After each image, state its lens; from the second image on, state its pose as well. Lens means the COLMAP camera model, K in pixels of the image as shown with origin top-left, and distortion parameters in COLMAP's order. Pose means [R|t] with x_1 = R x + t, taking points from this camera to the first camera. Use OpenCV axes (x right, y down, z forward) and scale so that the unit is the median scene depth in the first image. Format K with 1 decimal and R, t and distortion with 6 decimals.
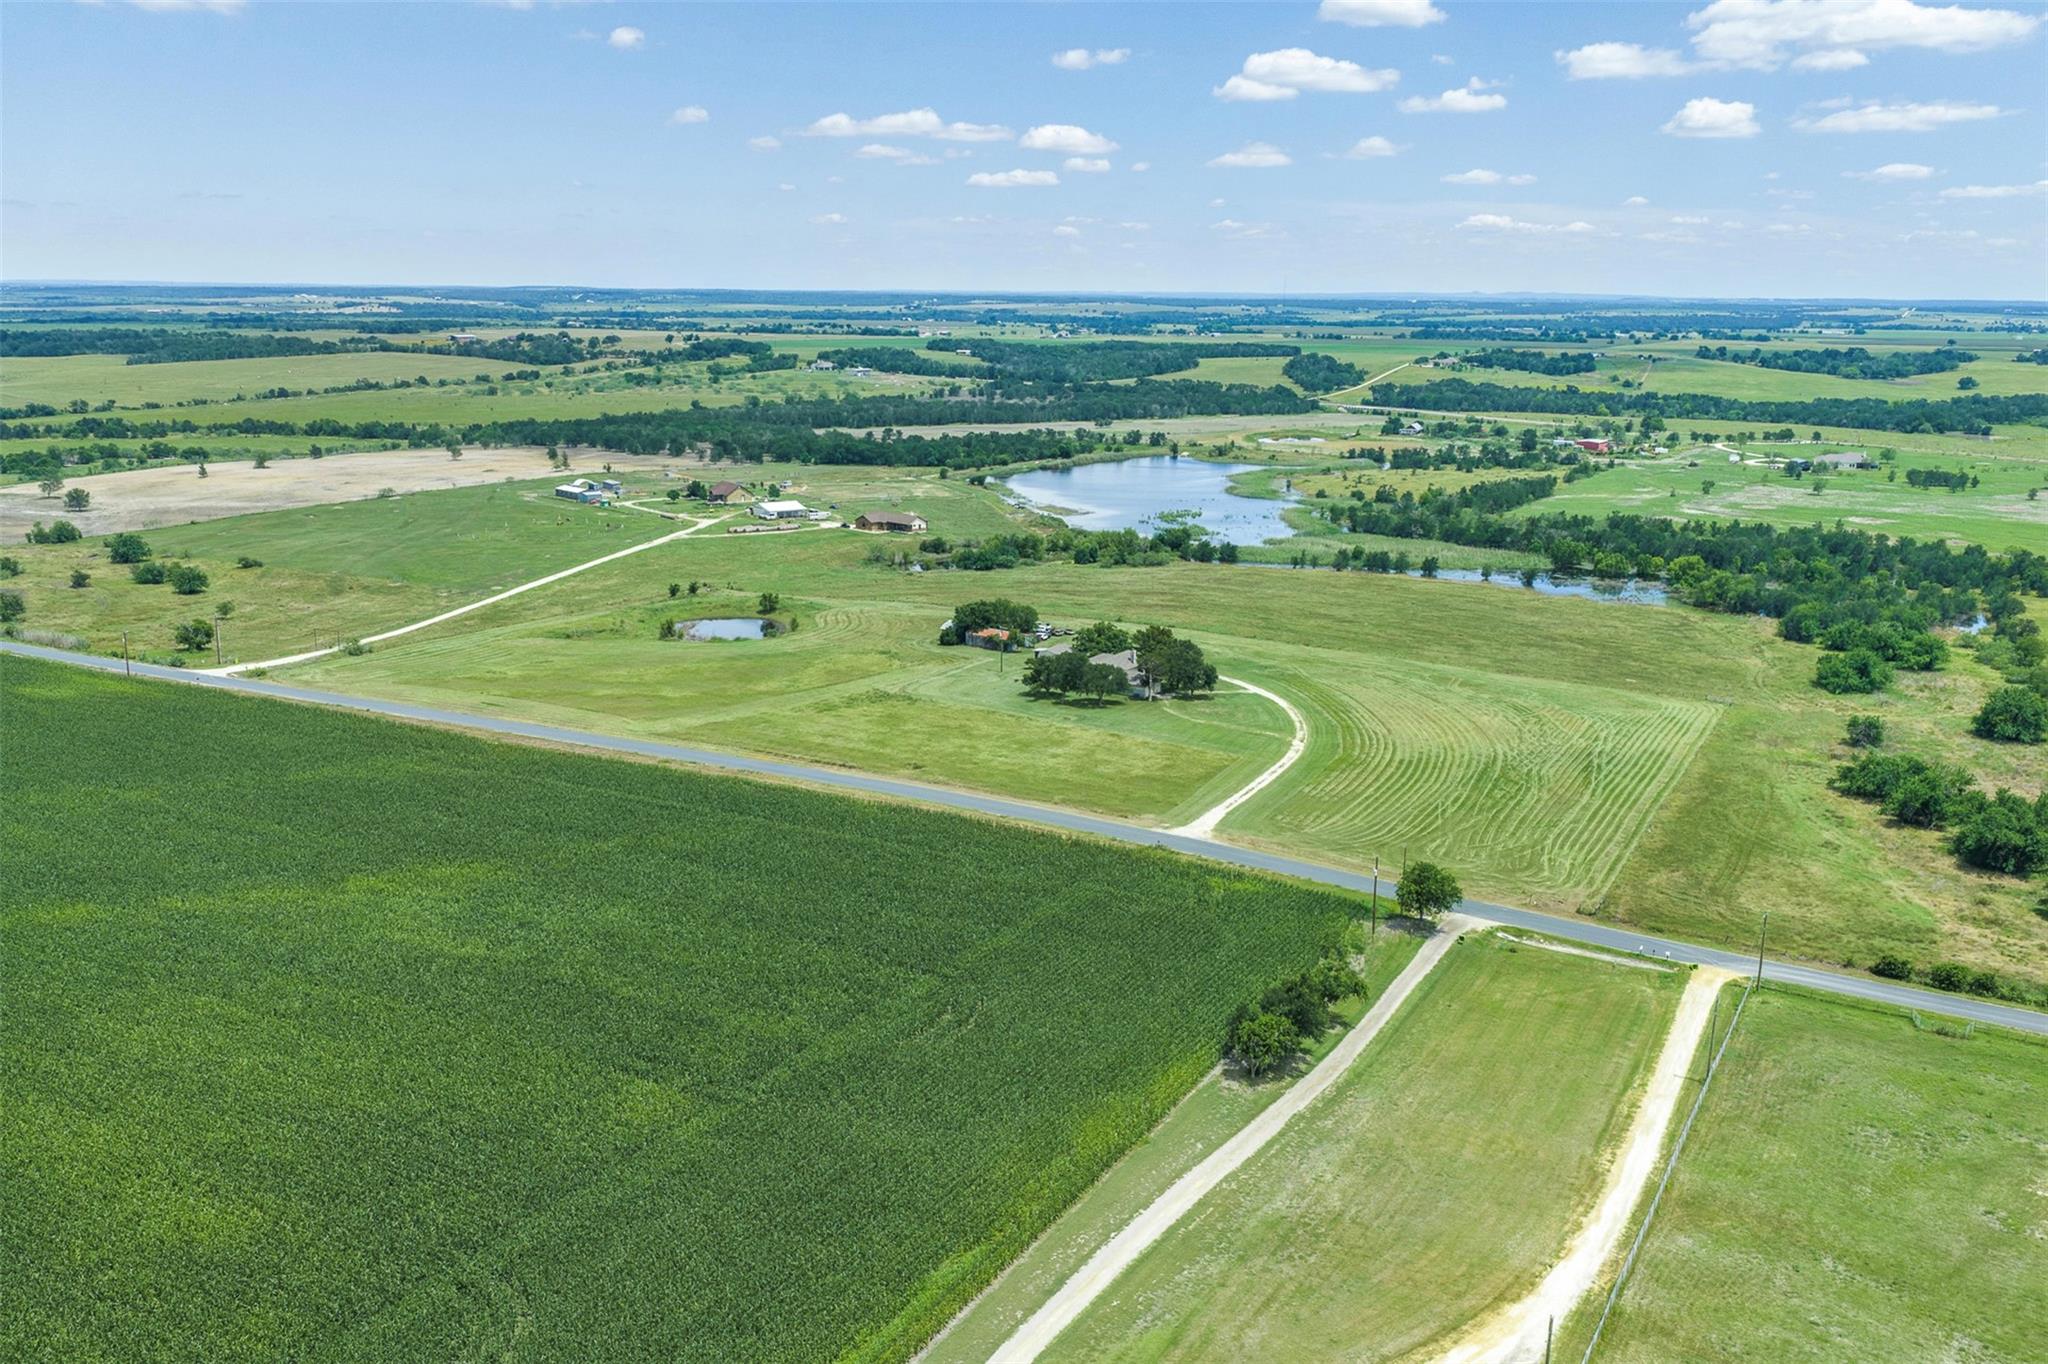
lens RADIAL K [[1587.9, 0, 1024.0], [0, 1587.9, 682.0], [0, 0, 1]] dist [0.002673, -0.003476]
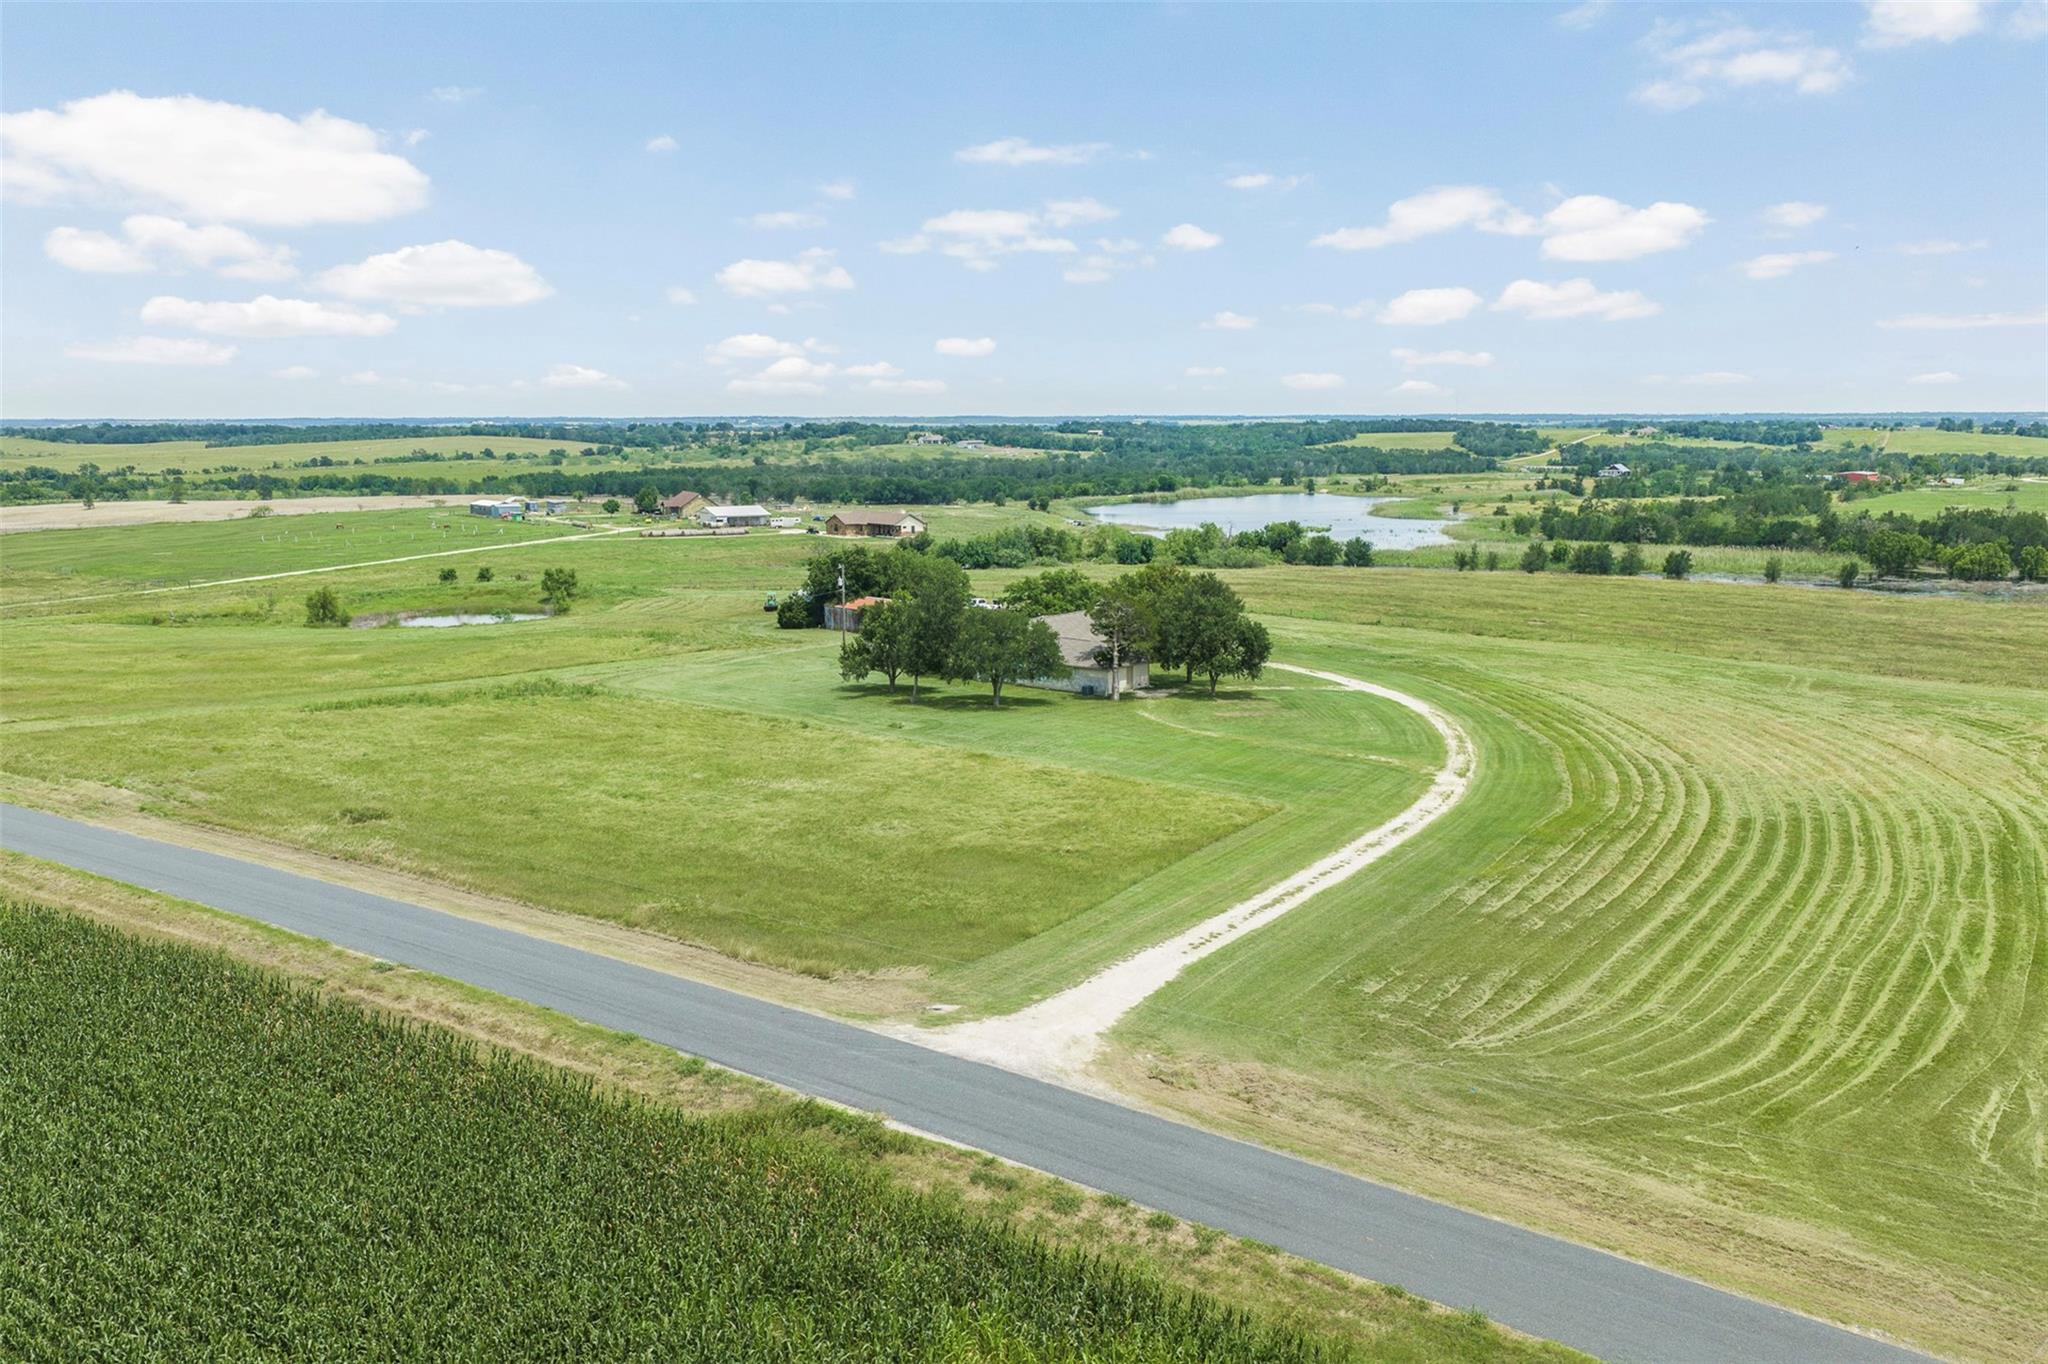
lens RADIAL K [[1587.9, 0, 1024.0], [0, 1587.9, 682.0], [0, 0, 1]] dist [0.002673, -0.003476]
pose [[0.994242, -0.000150, -0.107162, 0.099755], [-0.008338, 0.996859, -0.078755, 0.041367], [0.106837, 0.079195, 0.991118, 0.544345]]
